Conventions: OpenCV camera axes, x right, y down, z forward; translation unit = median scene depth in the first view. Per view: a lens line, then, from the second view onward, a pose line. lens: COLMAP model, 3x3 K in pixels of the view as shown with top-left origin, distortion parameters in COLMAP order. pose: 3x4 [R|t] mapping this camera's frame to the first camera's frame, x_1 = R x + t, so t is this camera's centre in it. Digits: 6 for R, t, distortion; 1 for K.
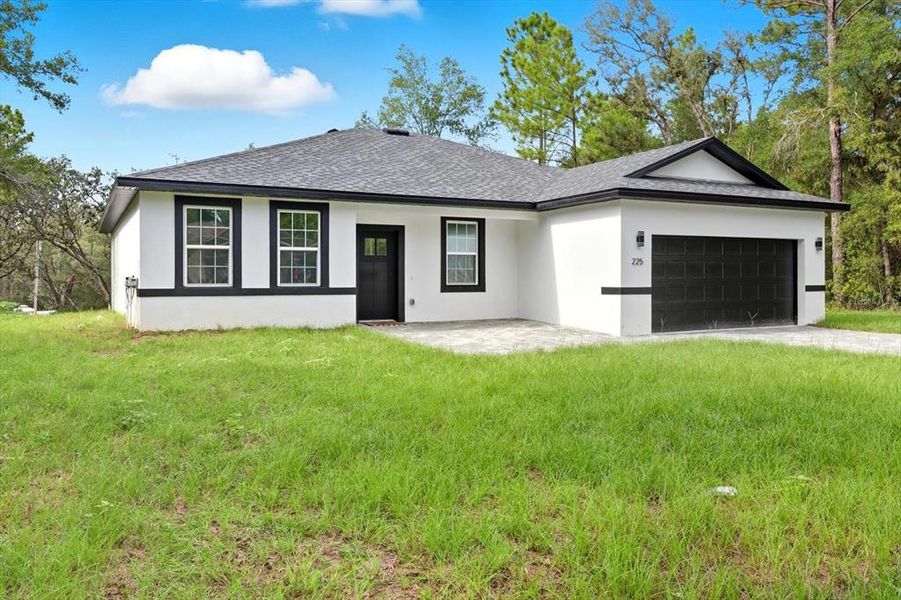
lens RADIAL K [[721.2, 0, 451.3], [0, 721.2, 272.6], [0, 0, 1]] dist [0.010407, -0.004048]
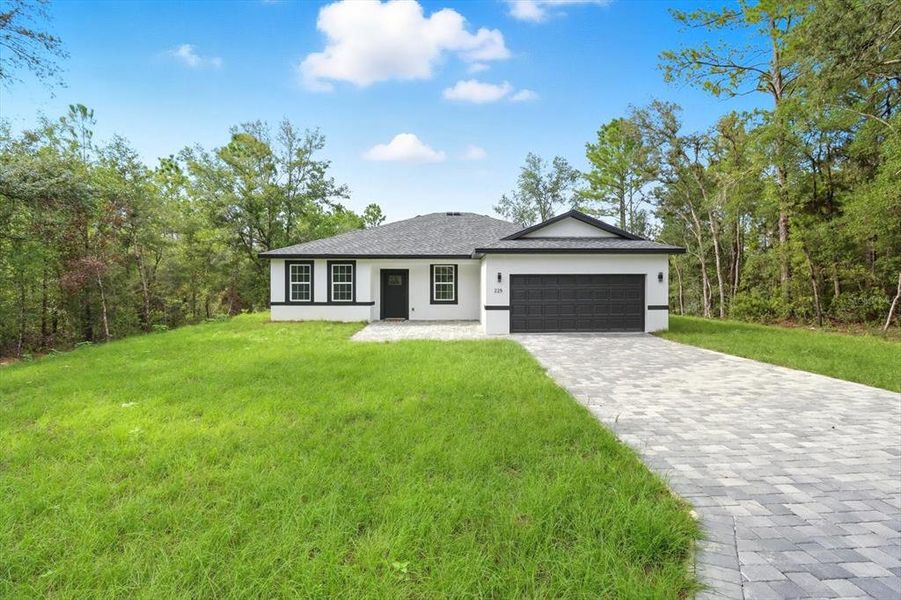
lens RADIAL K [[426.5, 0, 450.7], [0, 426.5, 279.3], [0, 0, 1]] dist [0.000553, -0.016250]
pose [[0.883935, -0.003156, -0.467598, 0.555128], [0.002529, 0.999995, -0.001968, -0.035412], [0.467602, 0.000557, 0.883939, 0.057083]]
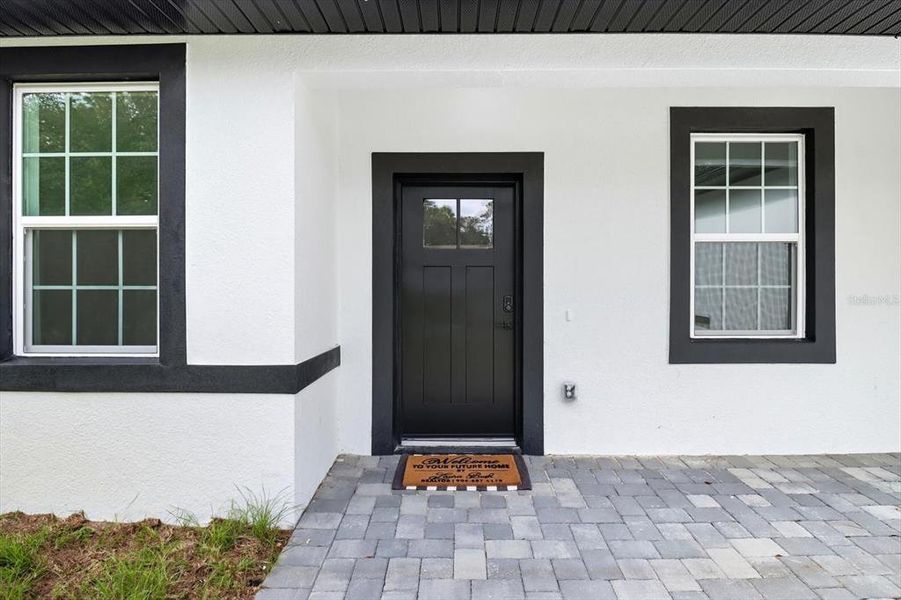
lens RADIAL K [[470.8, 0, 450.3], [0, 470.8, 278.1], [0, 0, 1]] dist [-0.017284, -0.000132]
pose [[0.882434, -0.000876, -0.470435, -0.003339], [0.001979, 0.999996, 0.001850, -0.010099], [0.470432, -0.002563, 0.882433, 0.792931]]
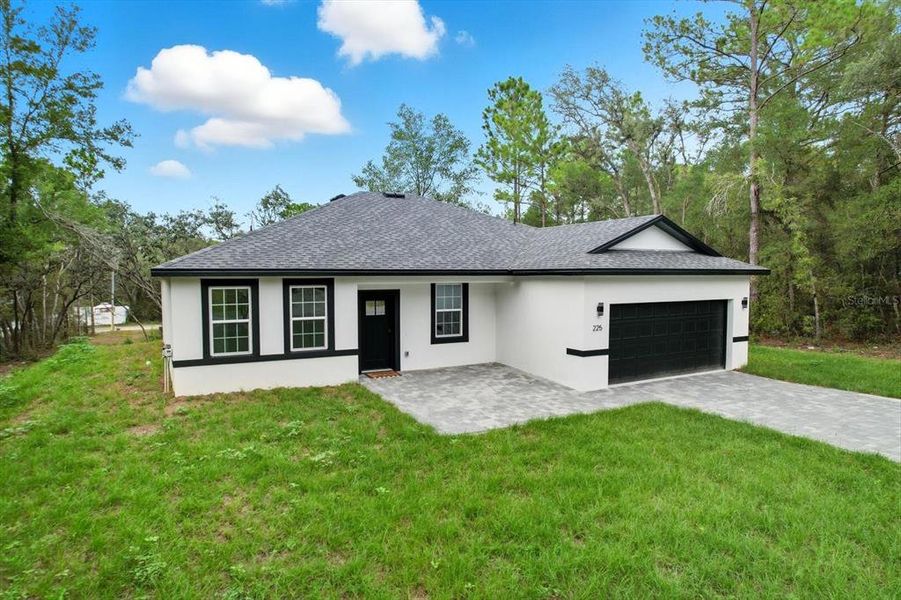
lens RADIAL K [[574.3, 0, 450.5], [0, 574.3, 300.0], [0, 0, 1]] dist [-0.082581, 0.079919]
pose [[0.999923, -0.000106, 0.012377, 0.005833], [-0.000611, 0.998319, 0.057958, -0.101861], [-0.012362, -0.057961, 0.998242, 0.066737]]
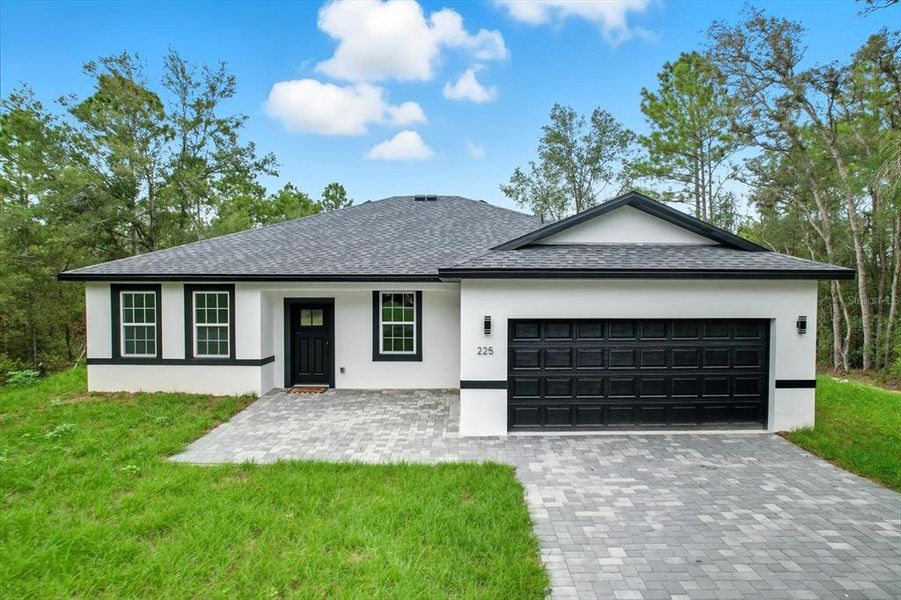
lens RADIAL K [[571.4, 0, 450.5], [0, 571.4, 300.0], [0, 0, 1]] dist [-0.073158, 0.060367]
pose [[0.880181, 0.010105, -0.474530, 0.480919], [0.001901, 0.999690, 0.024813, -0.082304], [0.474634, -0.022742, 0.879889, 0.340779]]
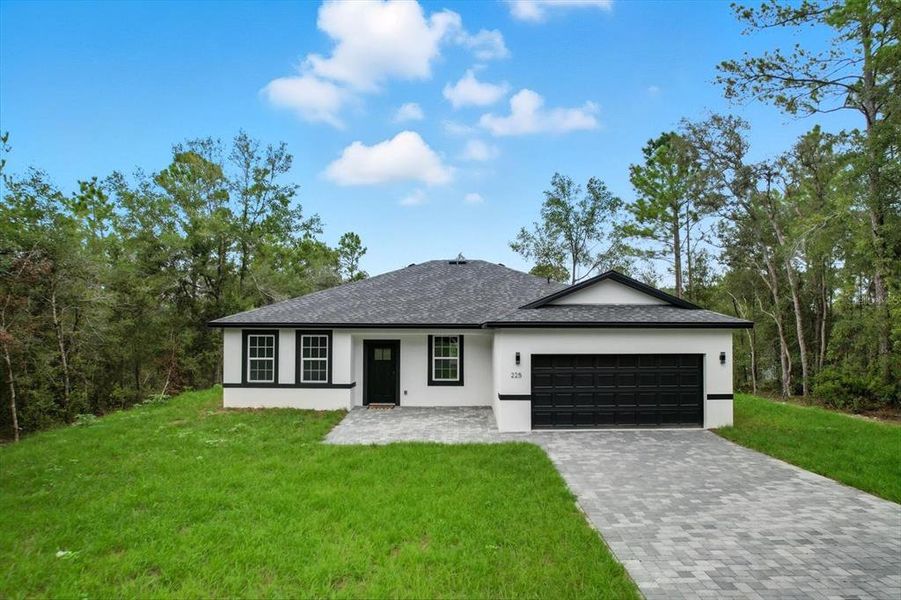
lens RADIAL K [[573.7, 0, 450.5], [0, 573.7, 300.0], [0, 0, 1]] dist [-0.068559, 0.058496]
pose [[0.882757, -0.021654, -0.469330, 0.570458], [0.000696, 0.998997, -0.044781, -0.093554], [0.469828, 0.039204, 0.881887, 0.016851]]
